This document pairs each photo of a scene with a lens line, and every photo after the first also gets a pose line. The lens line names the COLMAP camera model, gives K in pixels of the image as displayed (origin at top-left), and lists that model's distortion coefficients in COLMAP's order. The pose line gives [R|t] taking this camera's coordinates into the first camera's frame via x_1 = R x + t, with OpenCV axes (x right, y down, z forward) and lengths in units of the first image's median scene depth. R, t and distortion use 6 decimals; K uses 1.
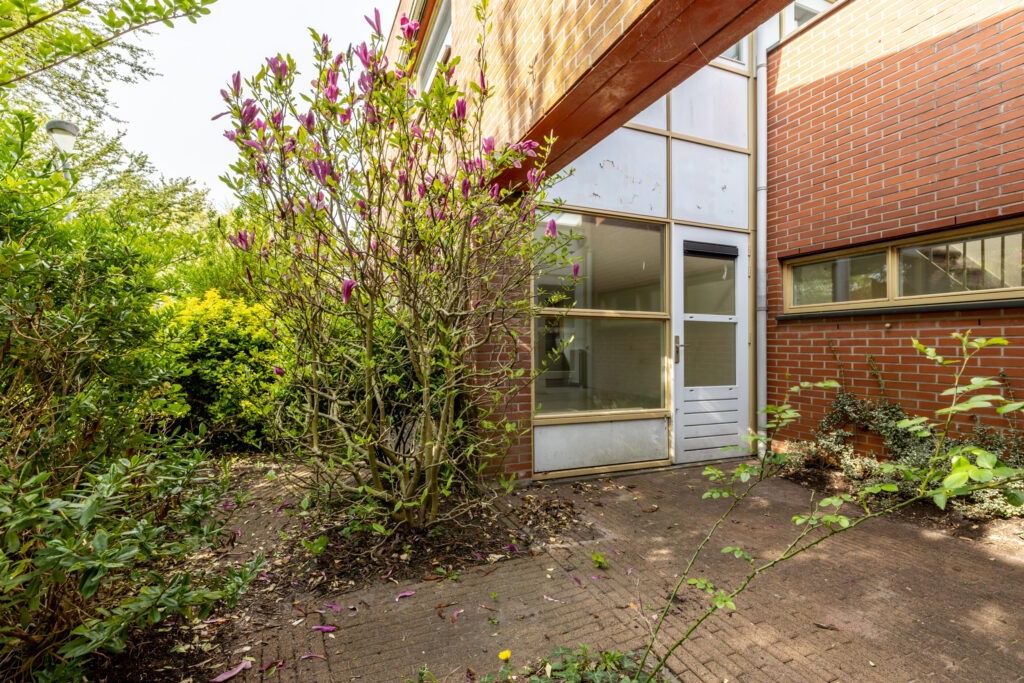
lens RADIAL K [[467.2, 0, 504.0], [0, 467.2, 341.2], [0, 0, 1]] dist [0.006154, -0.001450]
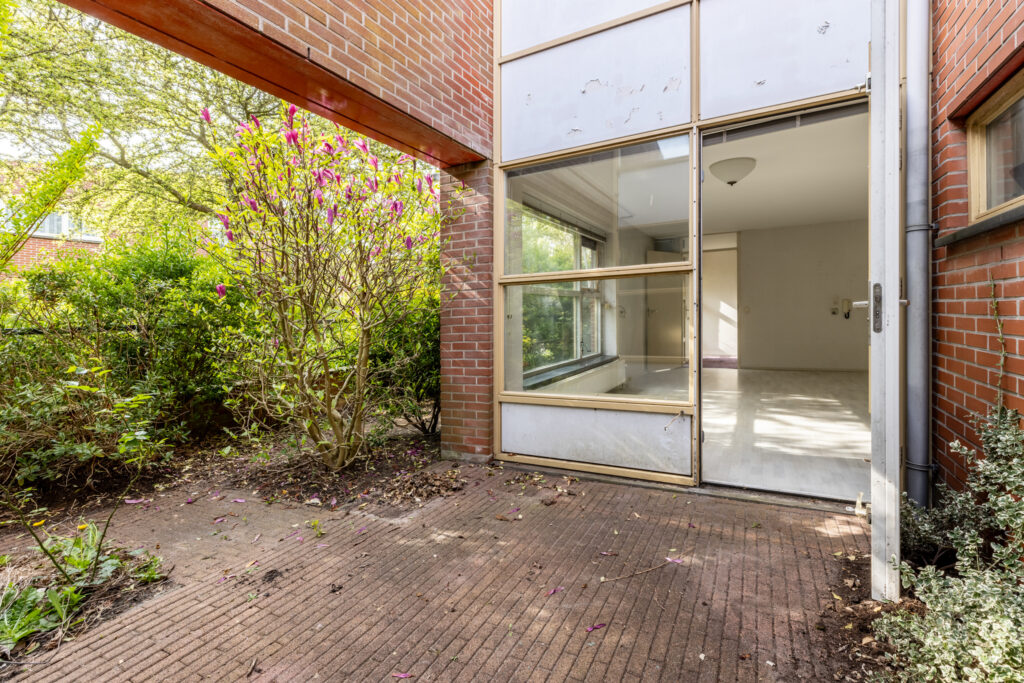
lens RADIAL K [[467.2, 0, 504.2], [0, 467.2, 341.6], [0, 0, 1]] dist [0.006154, -0.001450]
pose [[0.650546, 0.024568, -0.759069, 0.770810], [0.035903, 0.997364, 0.063051, 0.000339], [0.758617, -0.068270, 0.647950, 0.405320]]
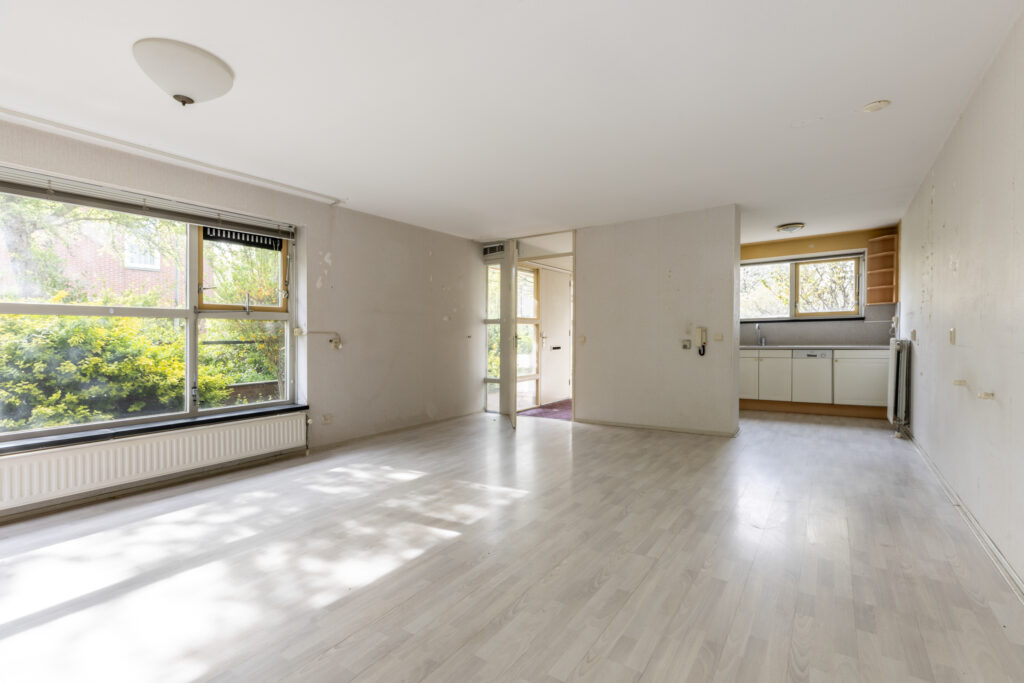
lens RADIAL K [[467.2, 0, 519.0], [0, 467.2, 352.4], [0, 0, 1]] dist [0.006154, -0.001450]
pose [[0.568254, 0.024193, -0.822498, 1.016976], [0.019477, 0.998892, 0.042837, 0.004576], [0.822623, -0.040362, 0.567153, 1.700512]]
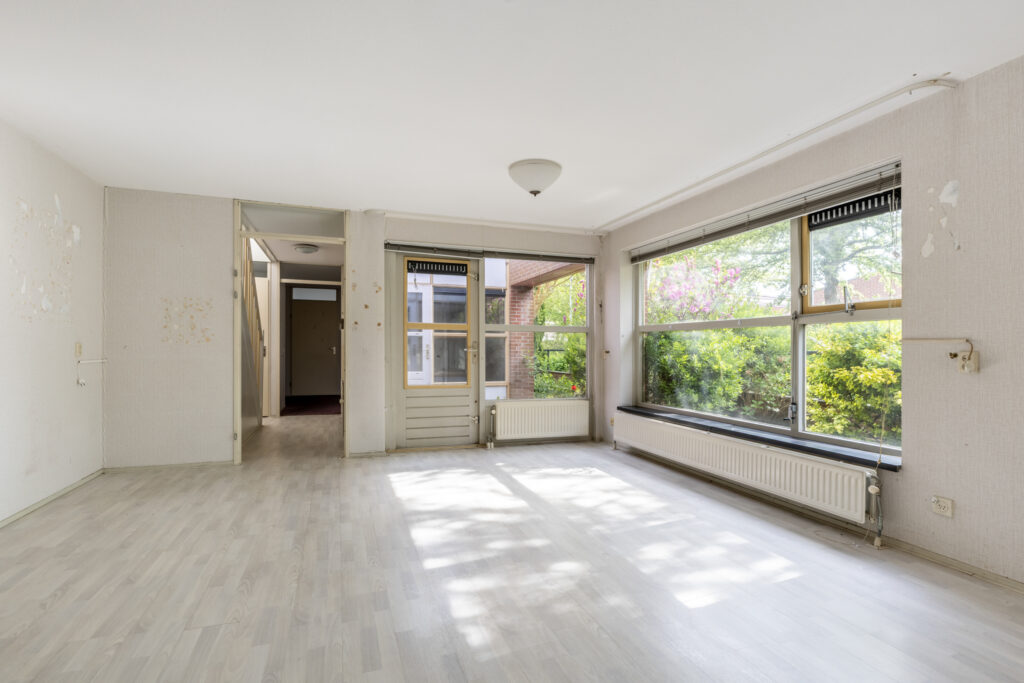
lens RADIAL K [[491.5, 0, 506.6], [0, 491.5, 338.6], [0, 0, 1]] dist [-0.008576, 0.002392]
pose [[-0.999362, 0.000305, 0.035705, 0.239952], [-0.000826, 0.999498, -0.031660, 0.018048], [-0.035696, -0.031670, -0.998861, 2.733815]]
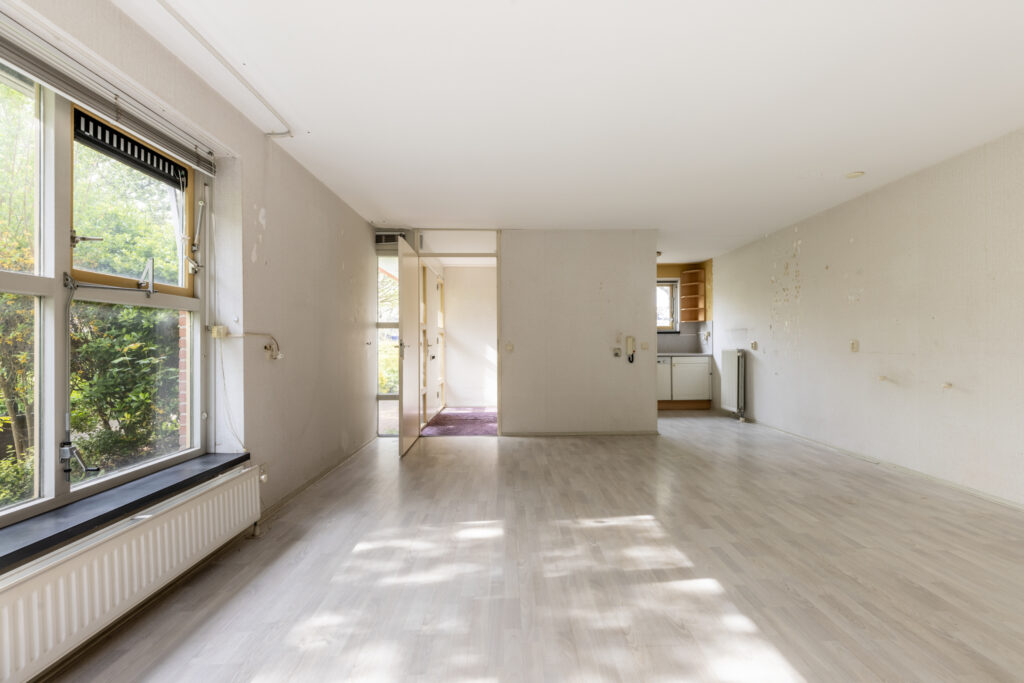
lens RADIAL K [[467.2, 0, 518.5], [0, 467.2, 349.7], [0, 0, 1]] dist [0.006154, -0.001450]
pose [[0.943102, 0.003776, -0.332481, 0.331467], [0.004435, 0.999704, 0.023934, 0.003911], [0.332473, -0.024047, 0.942806, 1.378018]]
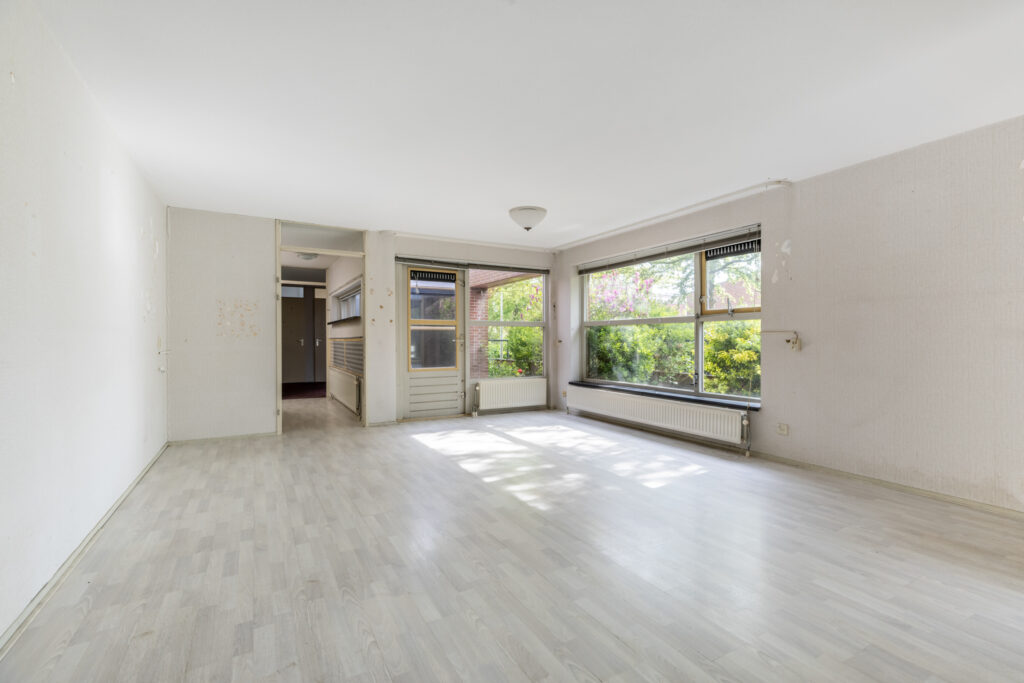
lens RADIAL K [[448.4, 0, 507.1], [0, 448.4, 335.3], [0, 0, 1]] dist [0.001538, 0.000649]
pose [[-0.990771, 0.006276, -0.135403, 0.462300], [0.009011, 0.999767, -0.019597, 0.020614], [0.135249, -0.020636, -0.990597, 3.014218]]
